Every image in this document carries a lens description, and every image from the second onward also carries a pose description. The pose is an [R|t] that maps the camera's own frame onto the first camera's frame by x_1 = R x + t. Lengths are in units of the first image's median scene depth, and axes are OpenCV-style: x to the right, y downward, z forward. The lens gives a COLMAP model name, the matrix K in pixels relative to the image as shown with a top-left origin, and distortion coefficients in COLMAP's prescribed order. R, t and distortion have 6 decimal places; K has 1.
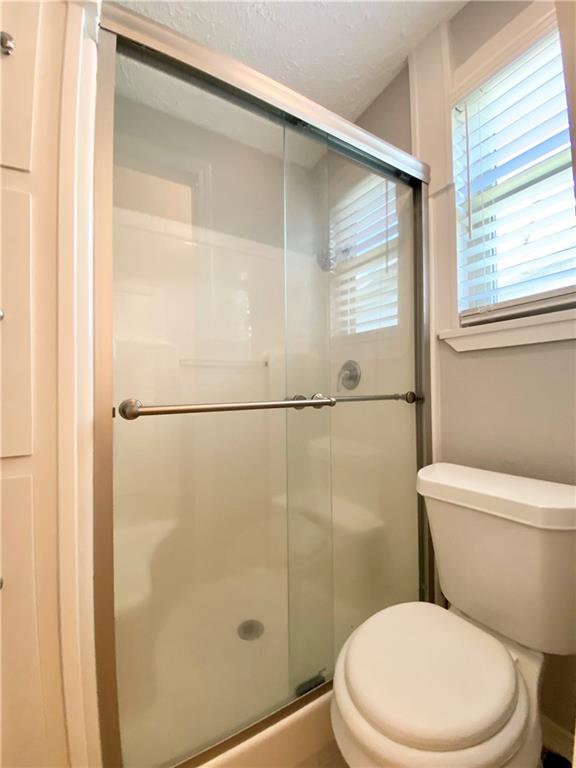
lens RADIAL K [[314.3, 0, 288.0], [0, 314.3, 384.0], [0, 0, 1]] dist [0.021129, -0.021220]
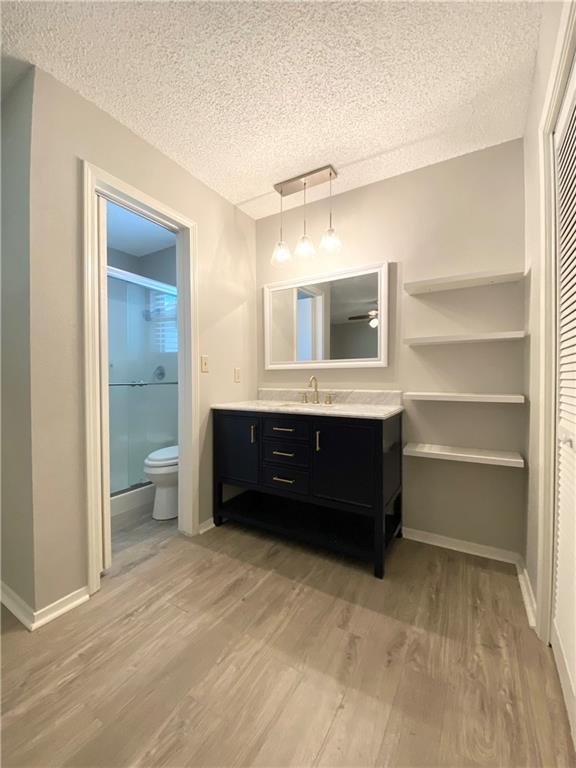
lens RADIAL K [[314.3, 0, 288.0], [0, 314.3, 384.0], [0, 0, 1]] dist [0.021129, -0.021220]
pose [[0.880272, 0.001057, 0.474468, -0.049537], [-0.012922, 0.999680, 0.021746, -0.010257], [-0.474293, -0.025274, 0.880004, -1.245150]]
